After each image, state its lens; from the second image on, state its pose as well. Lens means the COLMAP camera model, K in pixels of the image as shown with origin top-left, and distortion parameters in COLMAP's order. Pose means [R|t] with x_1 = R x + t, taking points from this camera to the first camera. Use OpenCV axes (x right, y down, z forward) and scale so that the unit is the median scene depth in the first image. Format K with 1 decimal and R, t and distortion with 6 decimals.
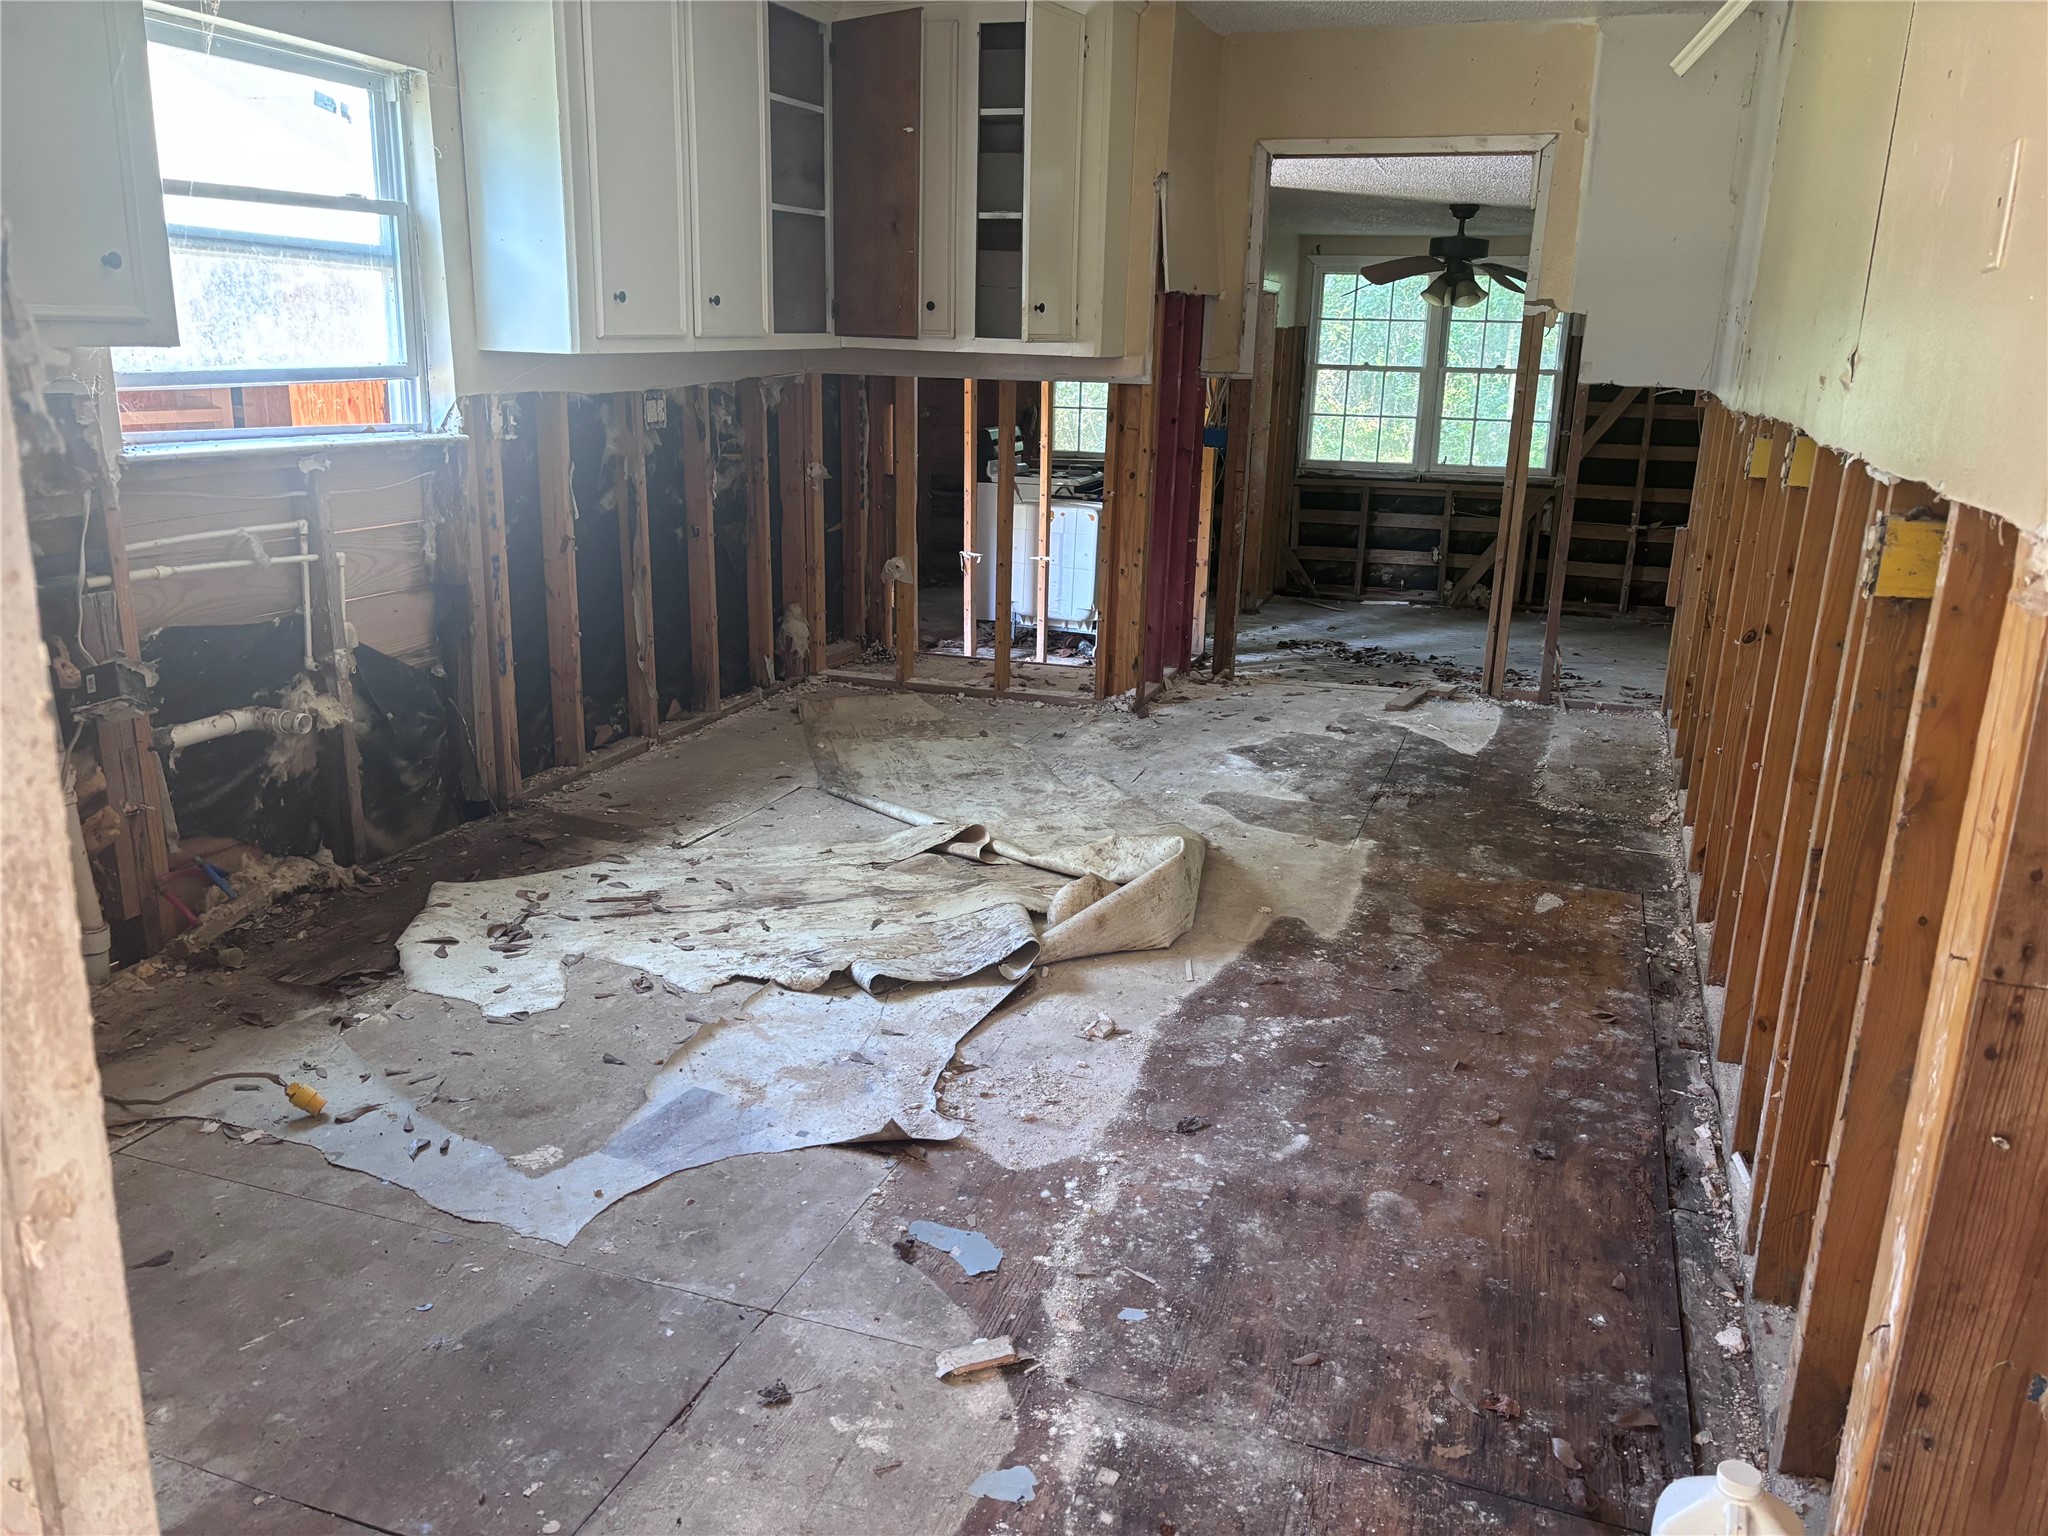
lens RADIAL K [[1532.0, 0, 1021.1], [0, 1532.0, 771.7], [0, 0, 1]] dist [0.011592, -0.021661]
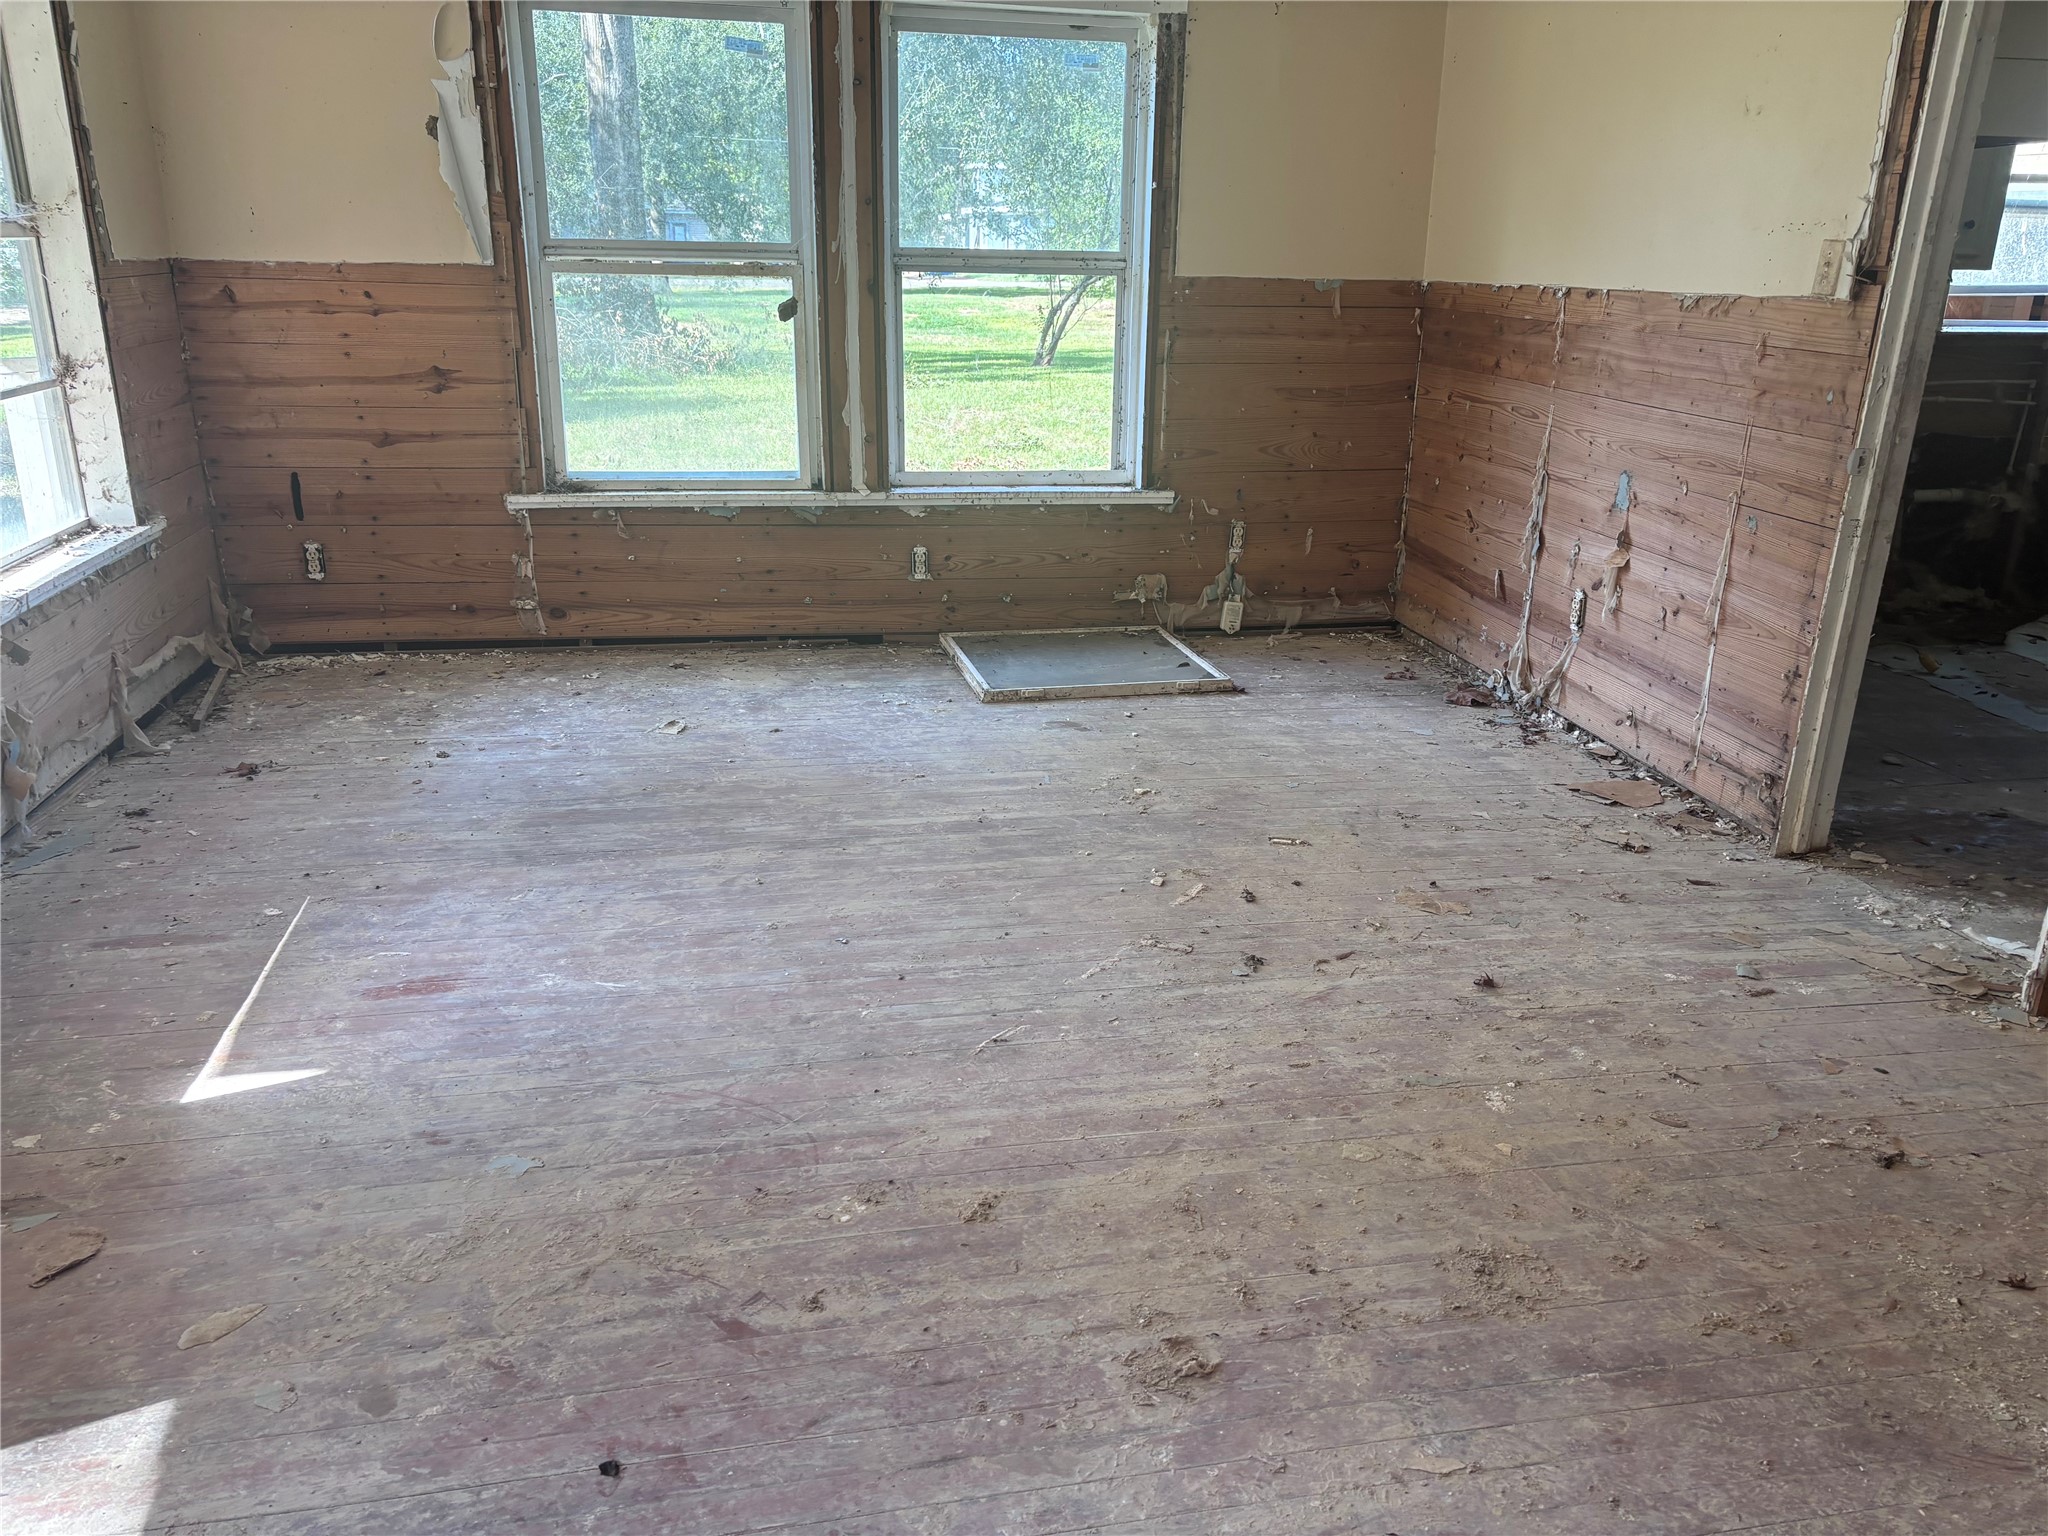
lens RADIAL K [[1532.0, 0, 1023.9], [0, 1532.0, 766.0], [0, 0, 1]] dist [0.011592, -0.021661]
pose [[0.517766, 0.263954, -0.813786, 0.405721], [-0.225892, 0.959637, 0.167540, 0.198224], [0.825162, 0.097081, 0.556492, -0.742966]]
